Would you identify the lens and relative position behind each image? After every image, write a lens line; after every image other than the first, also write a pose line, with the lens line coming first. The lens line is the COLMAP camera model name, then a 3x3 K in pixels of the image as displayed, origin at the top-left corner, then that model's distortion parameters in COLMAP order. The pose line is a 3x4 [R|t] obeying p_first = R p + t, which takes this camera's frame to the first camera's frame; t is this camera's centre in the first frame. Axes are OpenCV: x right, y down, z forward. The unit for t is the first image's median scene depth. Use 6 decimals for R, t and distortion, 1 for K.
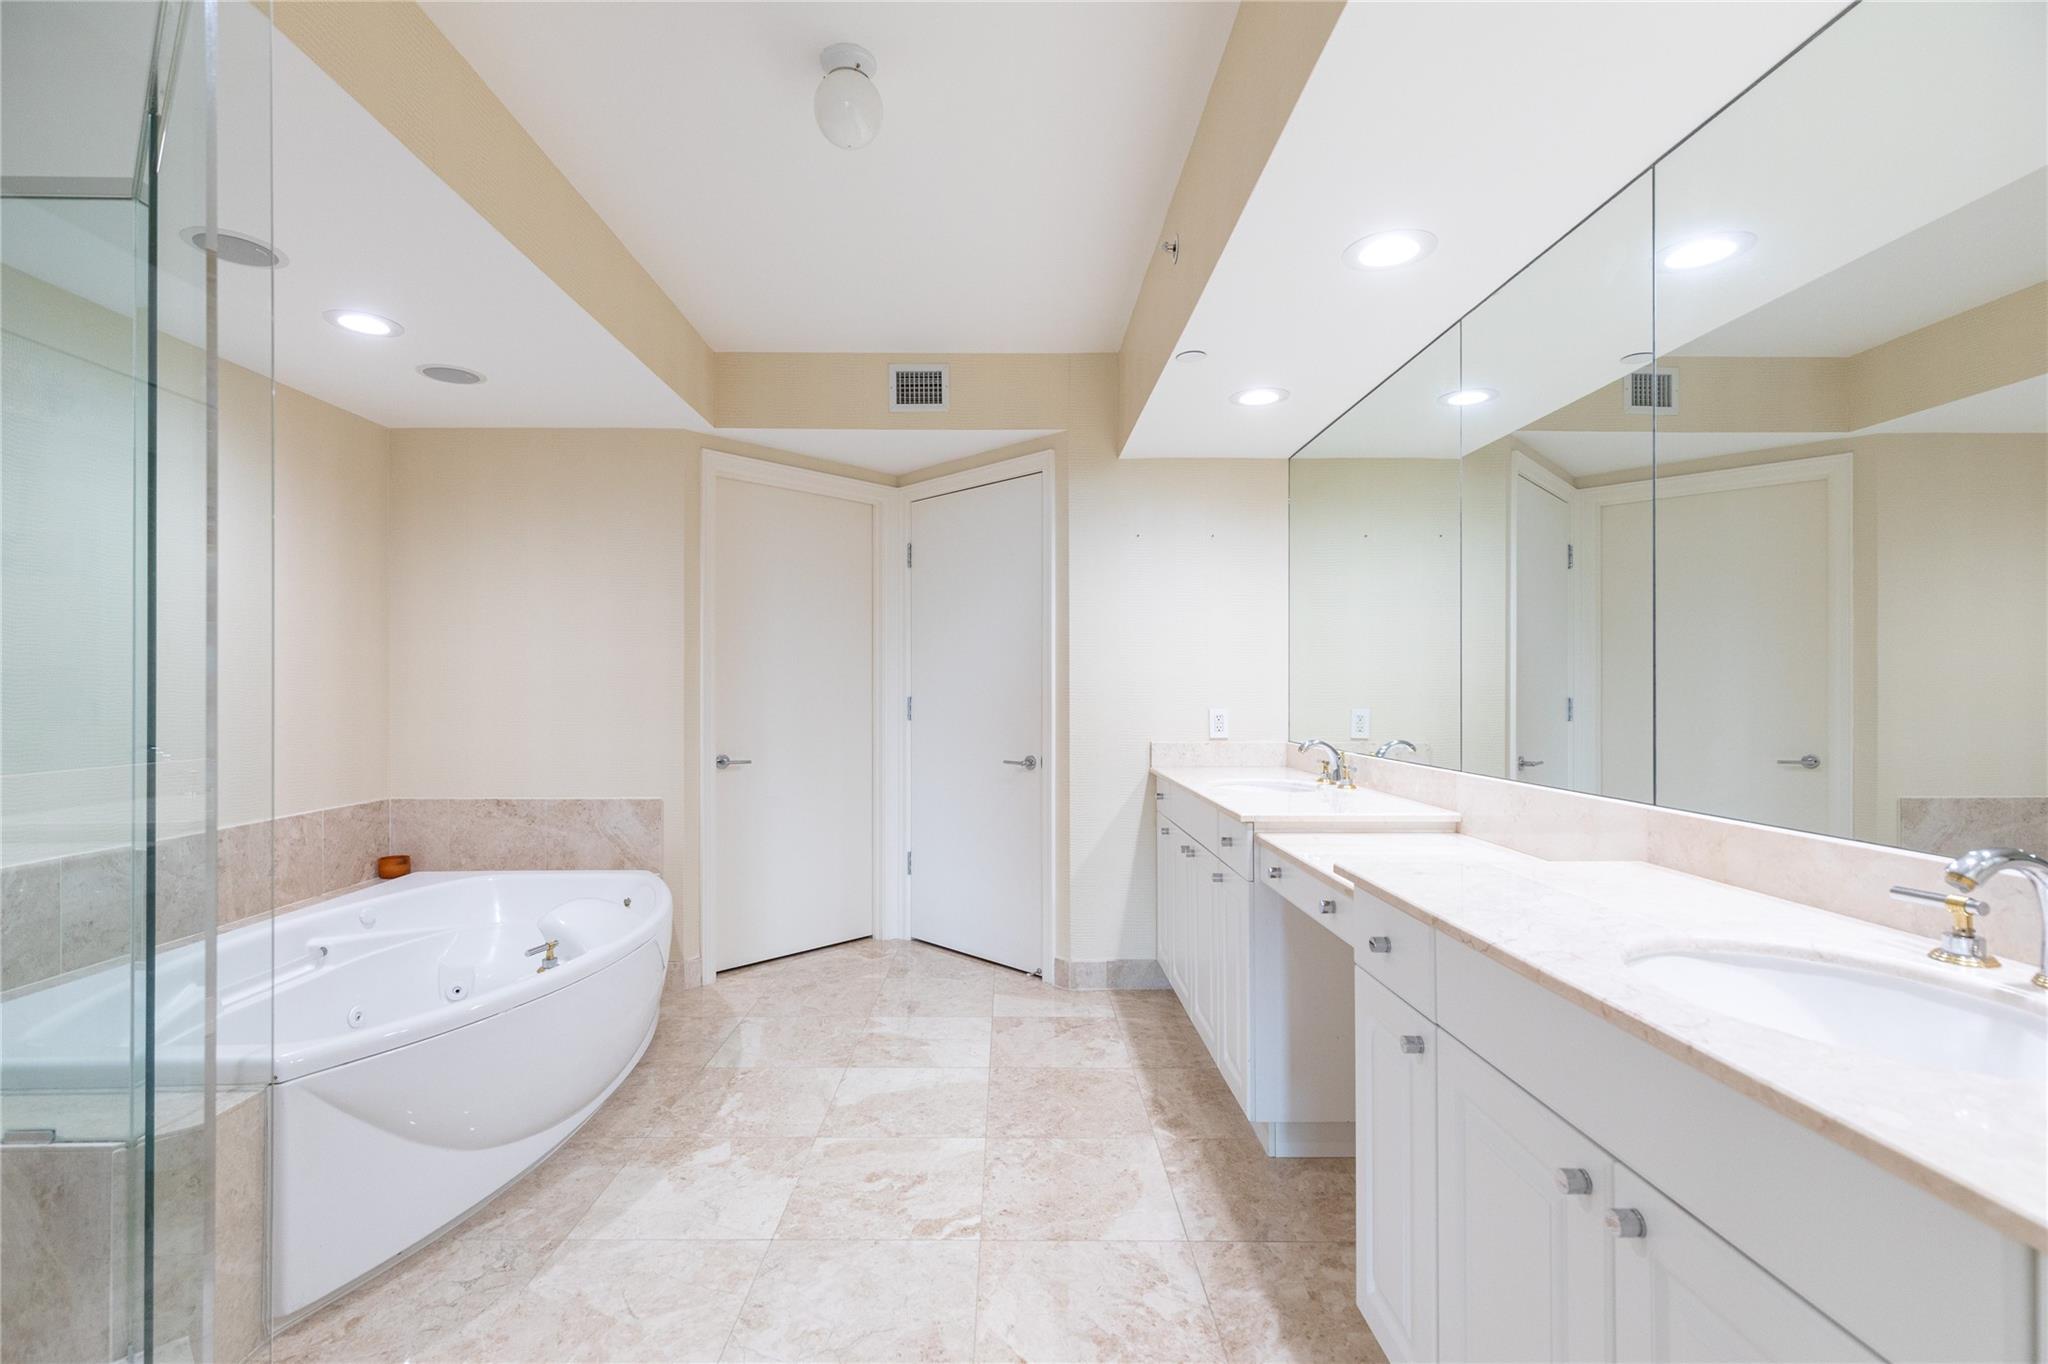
lens RADIAL K [[925.1, 0, 1014.1], [0, 925.1, 688.1], [0, 0, 1]] dist [0.010599, -0.001453]
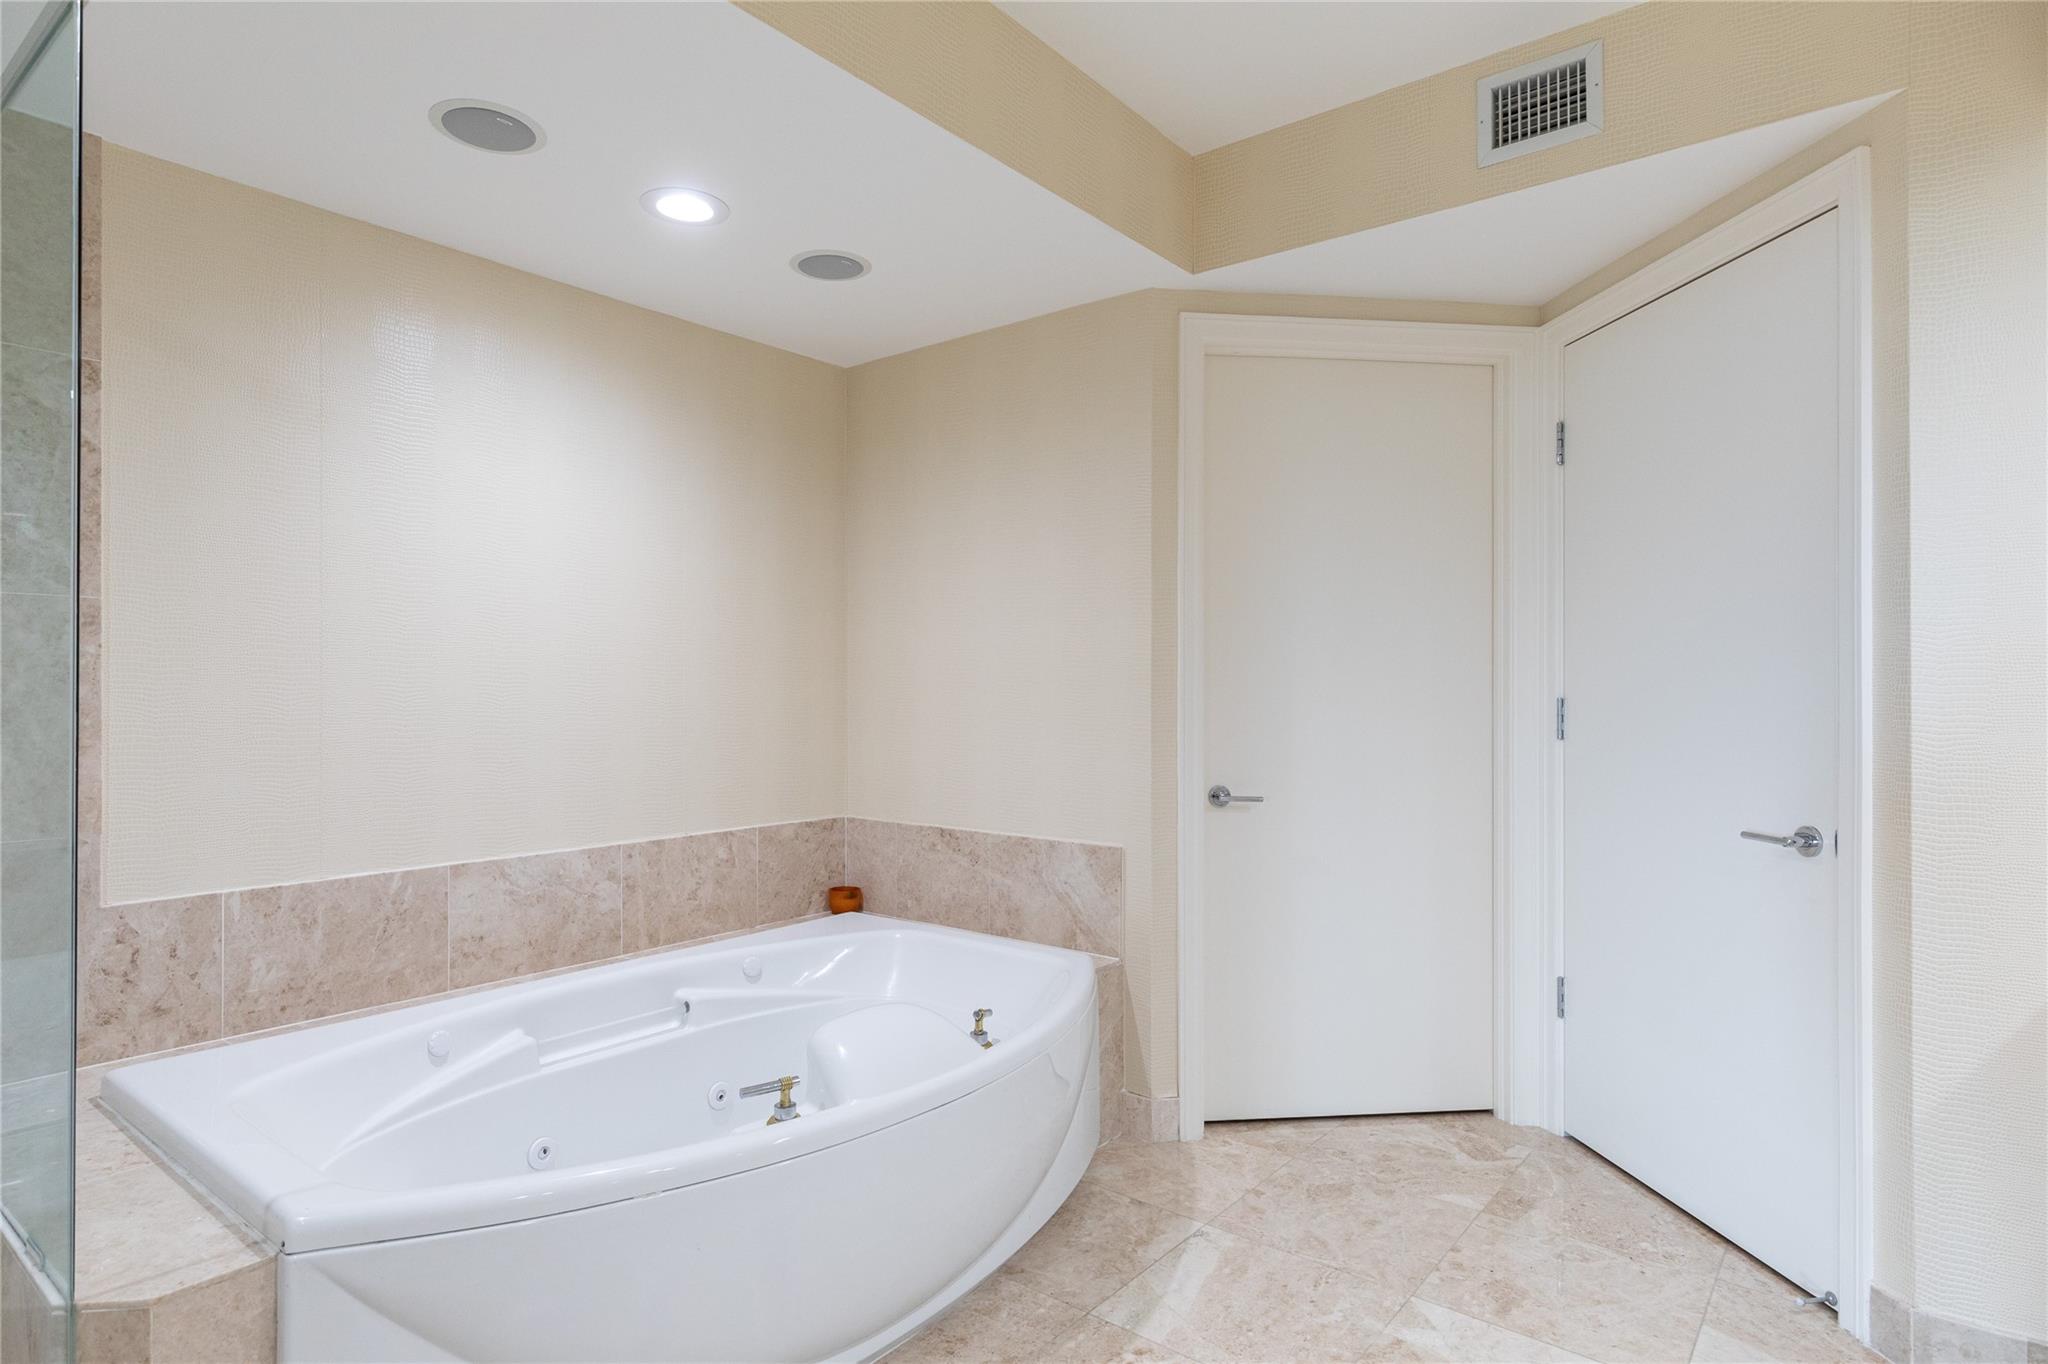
lens RADIAL K [[1088.7, 0, 1024.0], [0, 1088.7, 682.0], [0, 0, 1]] dist [-0.002563, 0.001273]
pose [[0.769273, -0.002603, -0.638915, 0.075123], [0.000022, 0.999992, -0.004048, 0.003579], [0.638920, 0.003100, 0.769267, 0.386881]]
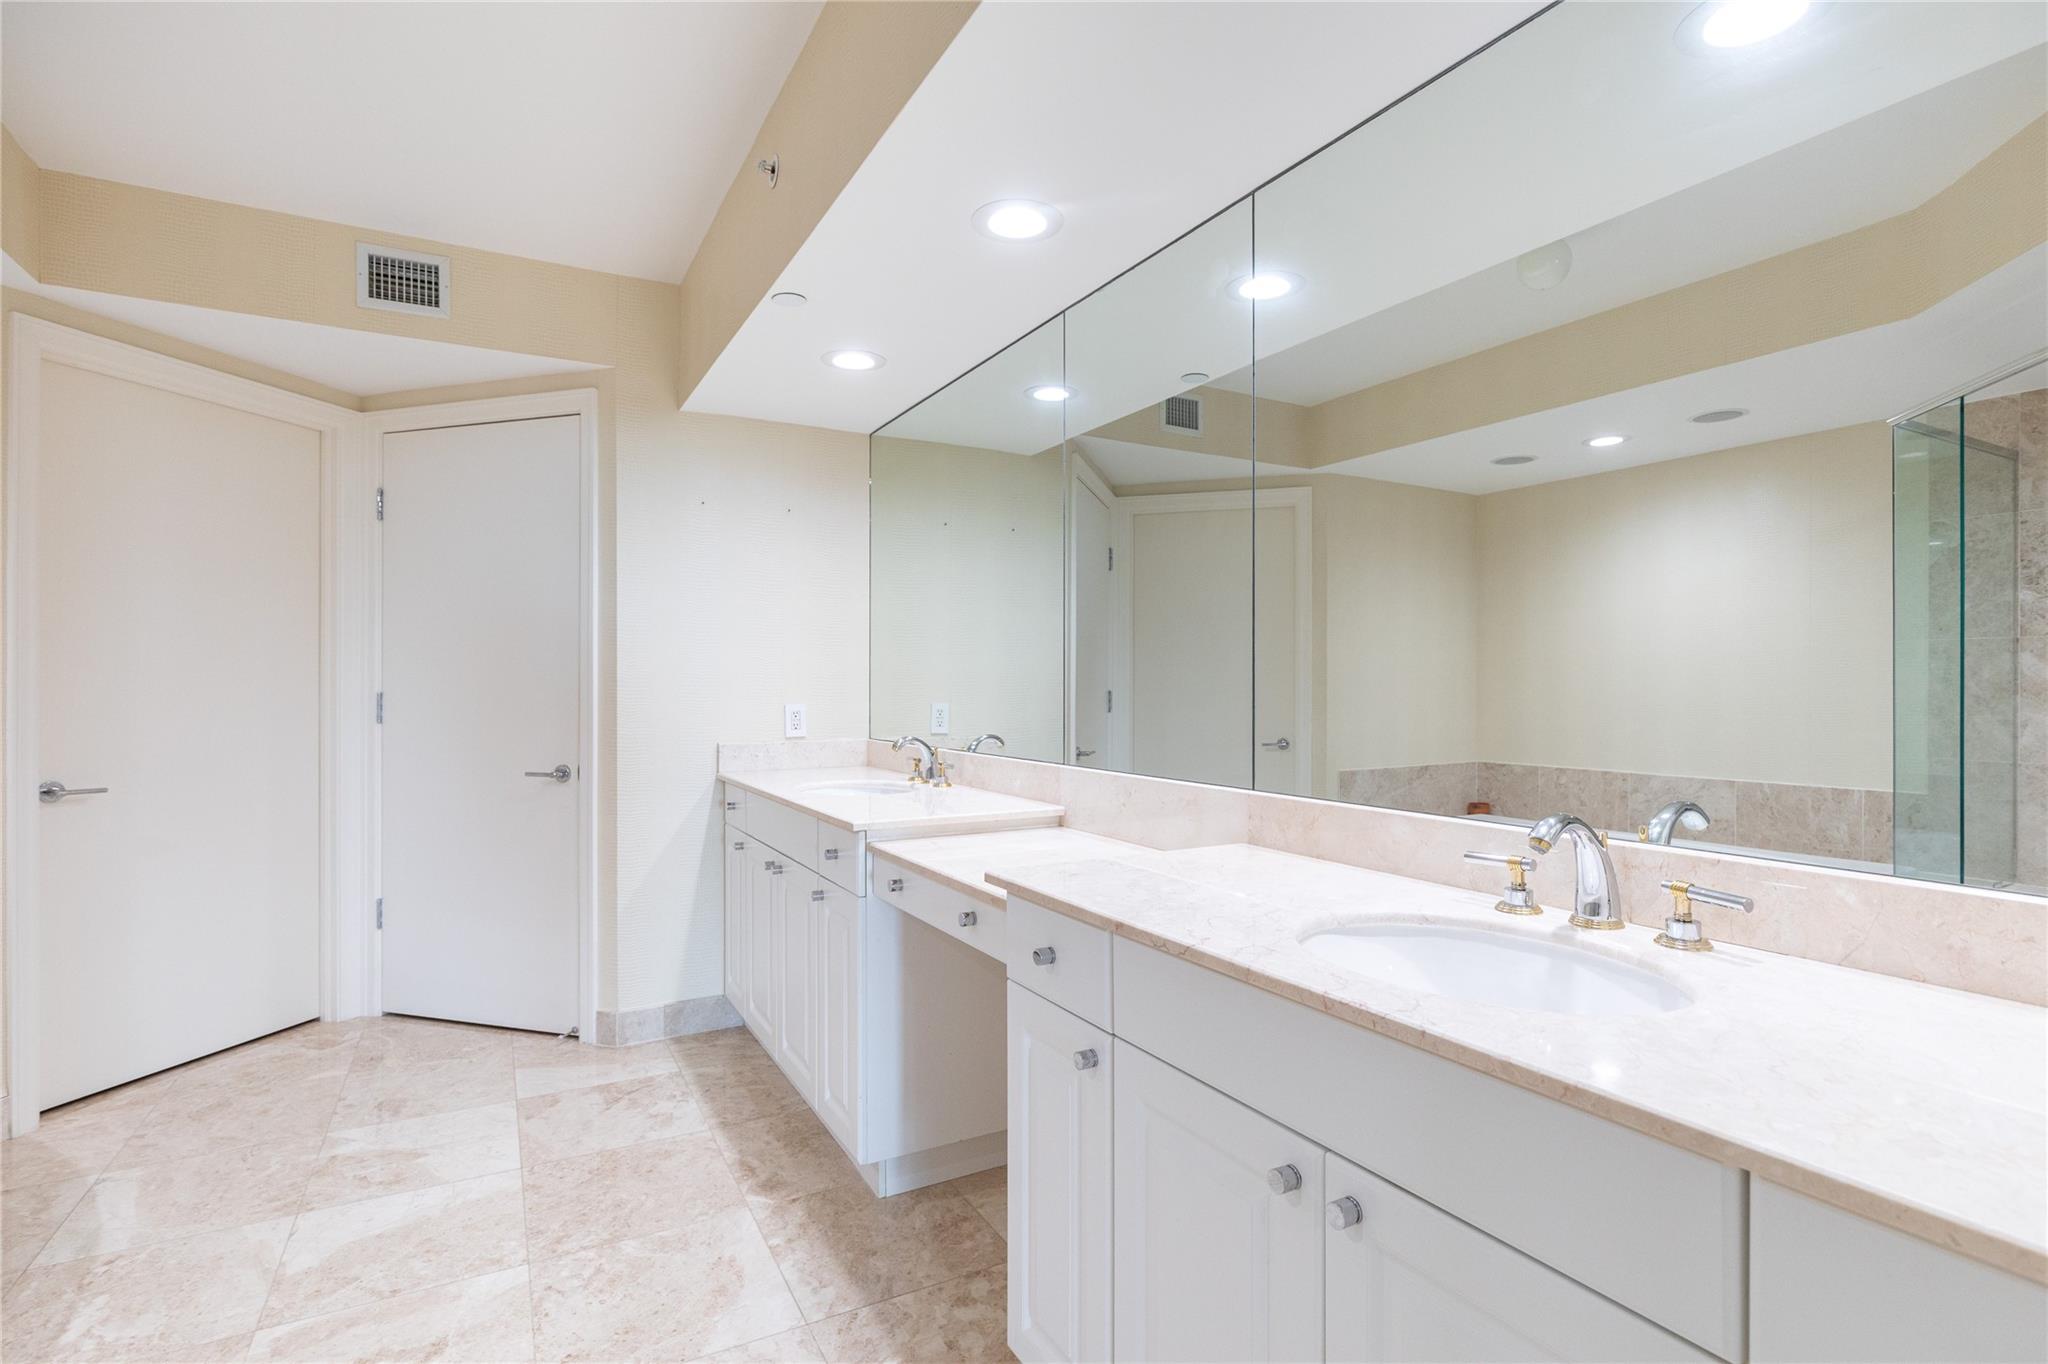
lens RADIAL K [[983.3, 0, 1016.4], [0, 983.3, 682.3], [0, 0, 1]] dist [-0.000506, -0.000609]
pose [[0.881607, 0.000368, 0.471985, -0.045172], [-0.000477, 1.000000, 0.000111, 0.000987], [-0.471985, -0.000323, 0.881607, 0.068359]]
